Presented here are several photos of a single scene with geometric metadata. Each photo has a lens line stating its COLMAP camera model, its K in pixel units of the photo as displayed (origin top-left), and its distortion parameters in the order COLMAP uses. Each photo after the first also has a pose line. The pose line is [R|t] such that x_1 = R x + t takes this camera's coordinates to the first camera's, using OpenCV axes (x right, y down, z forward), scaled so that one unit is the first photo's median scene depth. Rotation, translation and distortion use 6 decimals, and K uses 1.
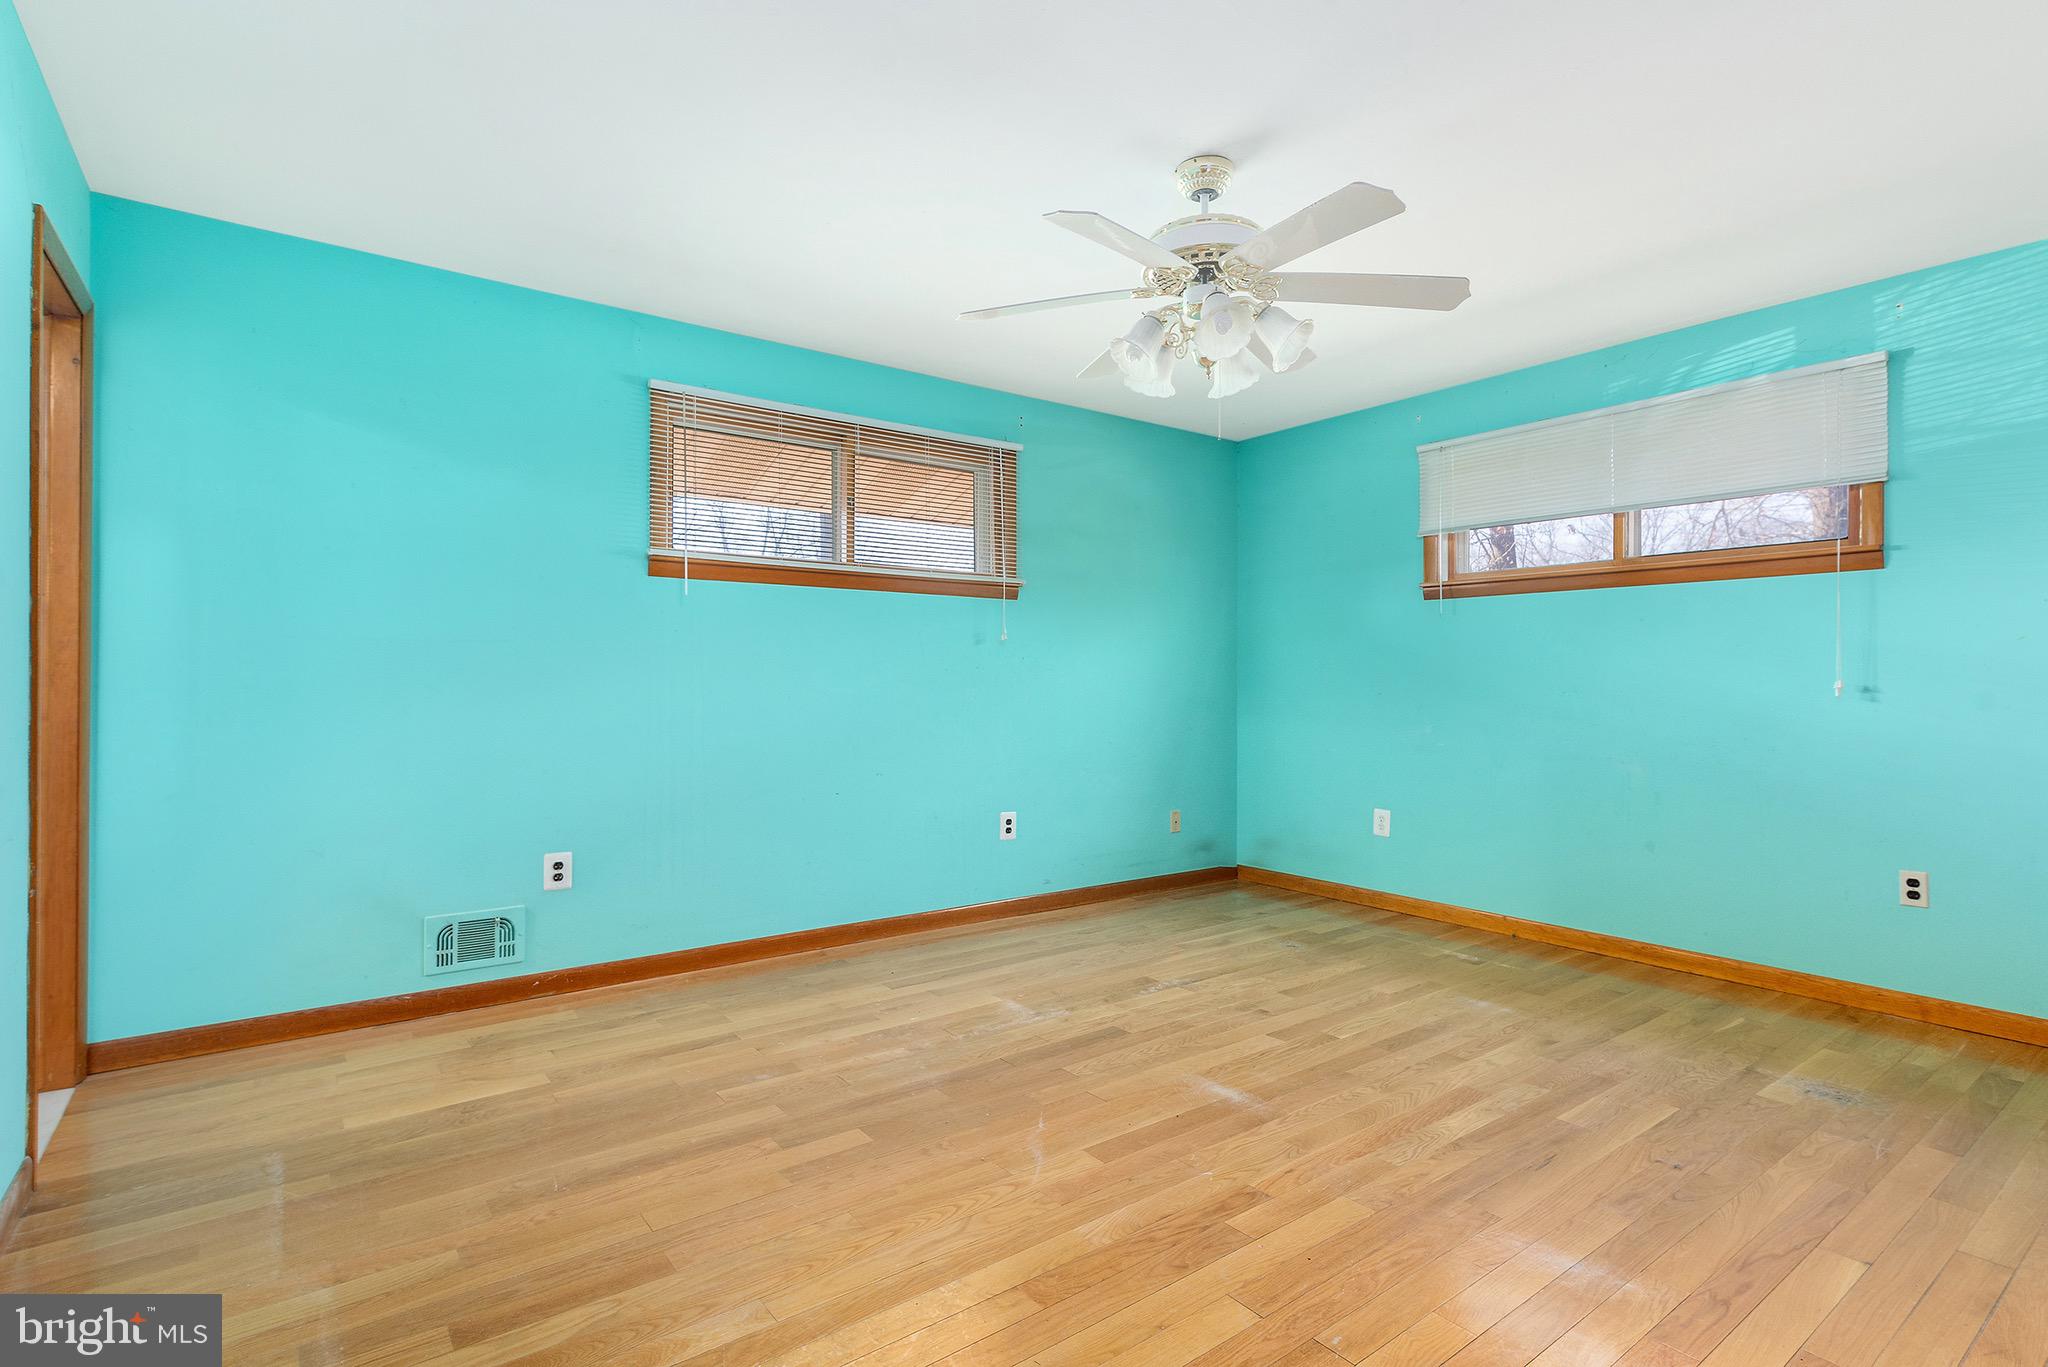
lens RADIAL K [[944.6, 0, 1022.3], [0, 944.6, 673.9], [0, 0, 1]] dist [-0.003597, -0.000678]
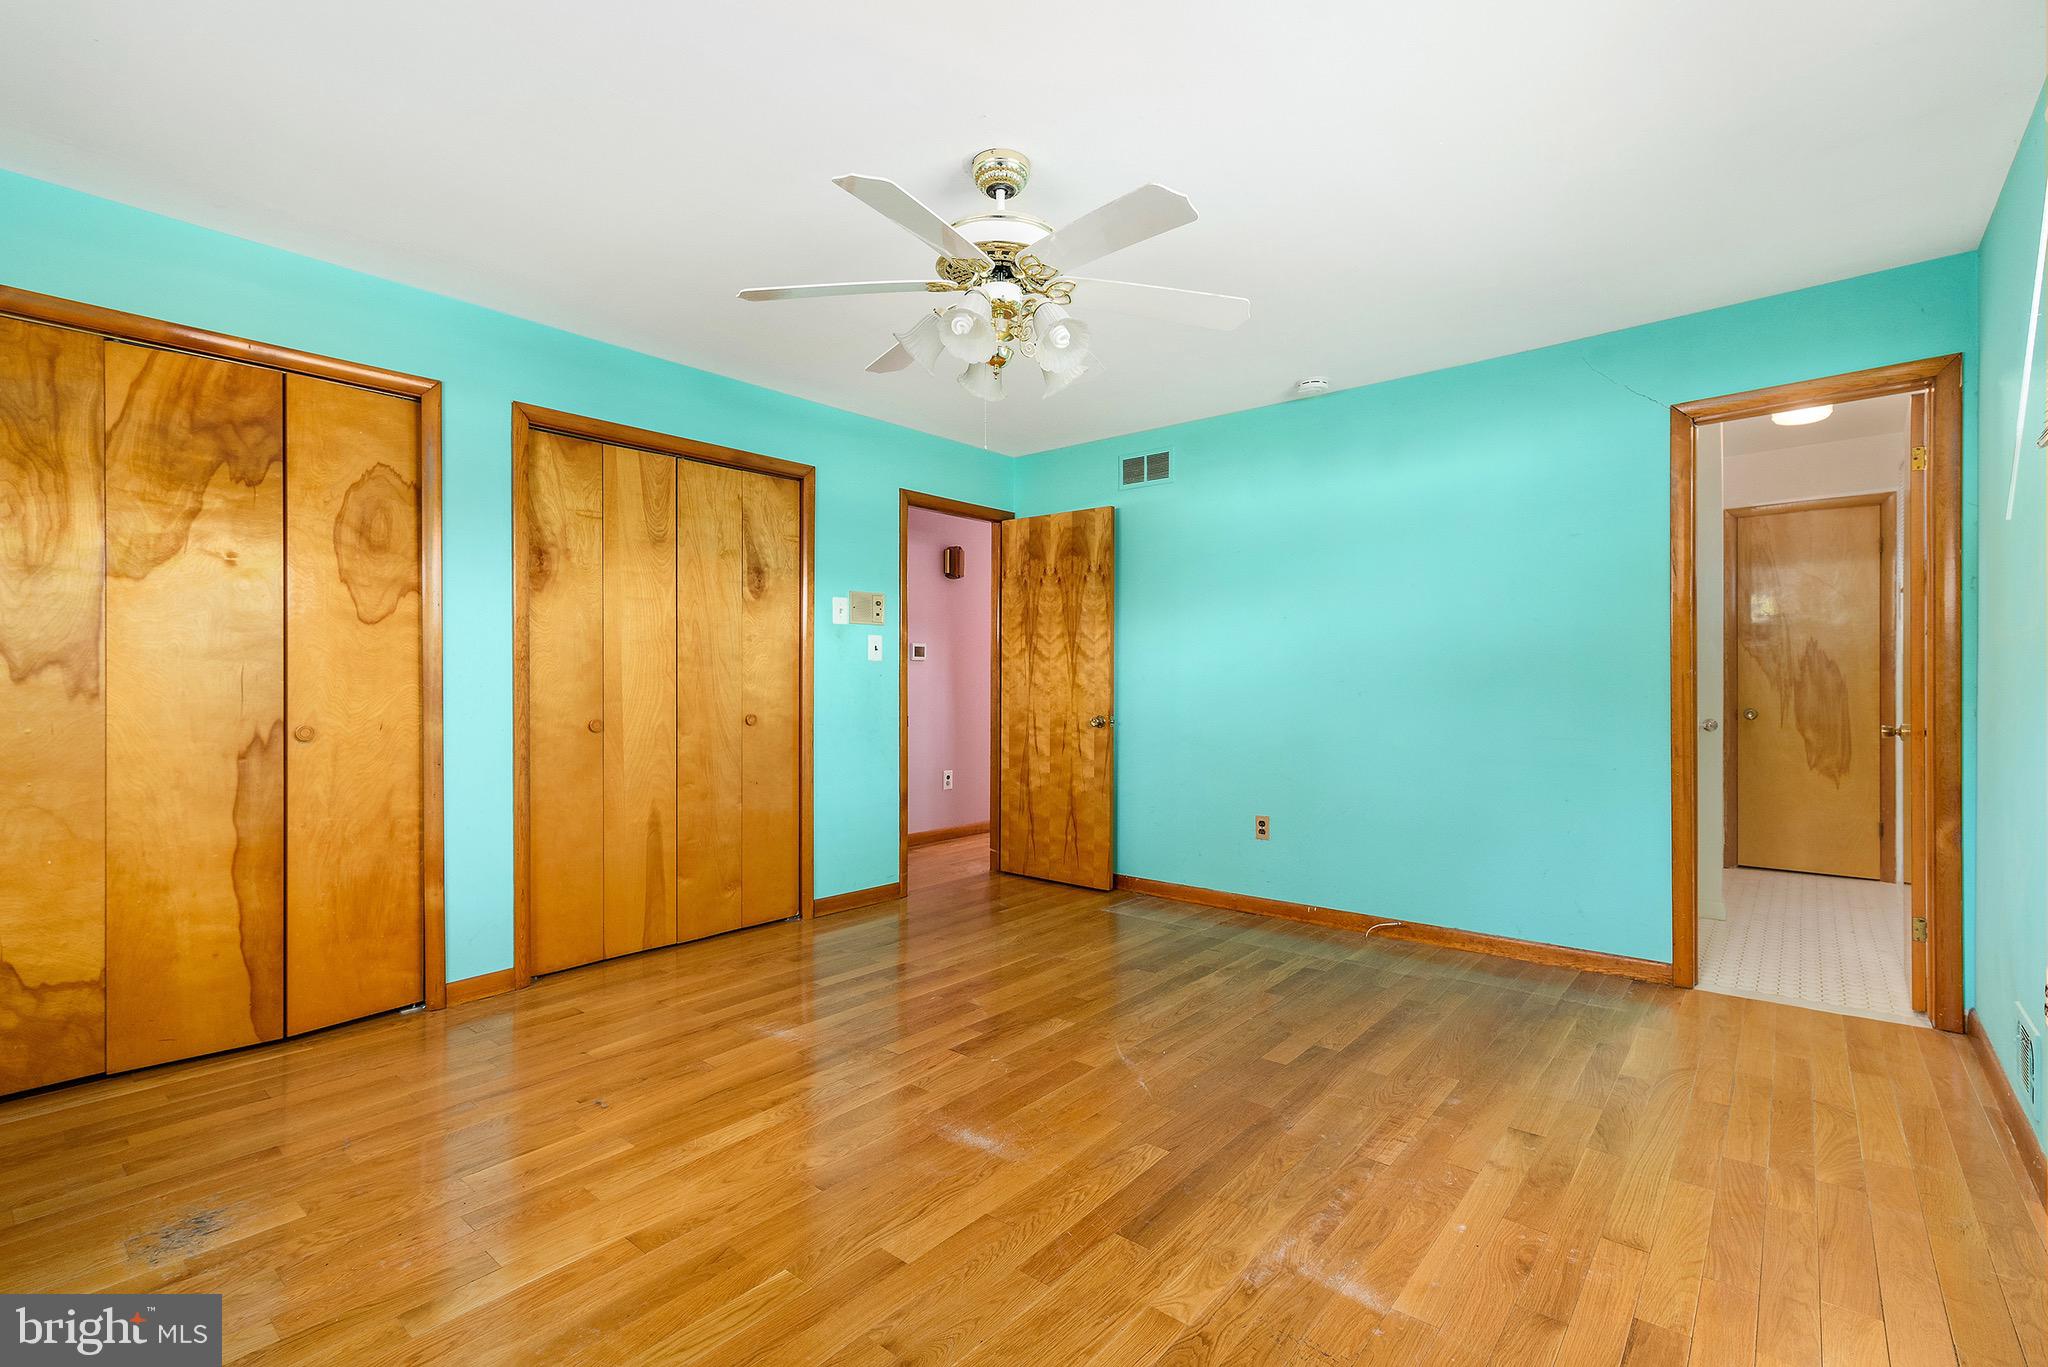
lens RADIAL K [[935.2, 0, 1024.0], [0, 935.2, 683.5], [0, 0, 1]] dist [0.003415, 0.000605]
pose [[-0.972448, -0.000039, -0.233119, 0.369510], [0.000833, 0.999993, -0.003644, 0.008693], [0.233117, -0.003738, -0.972441, 1.828439]]
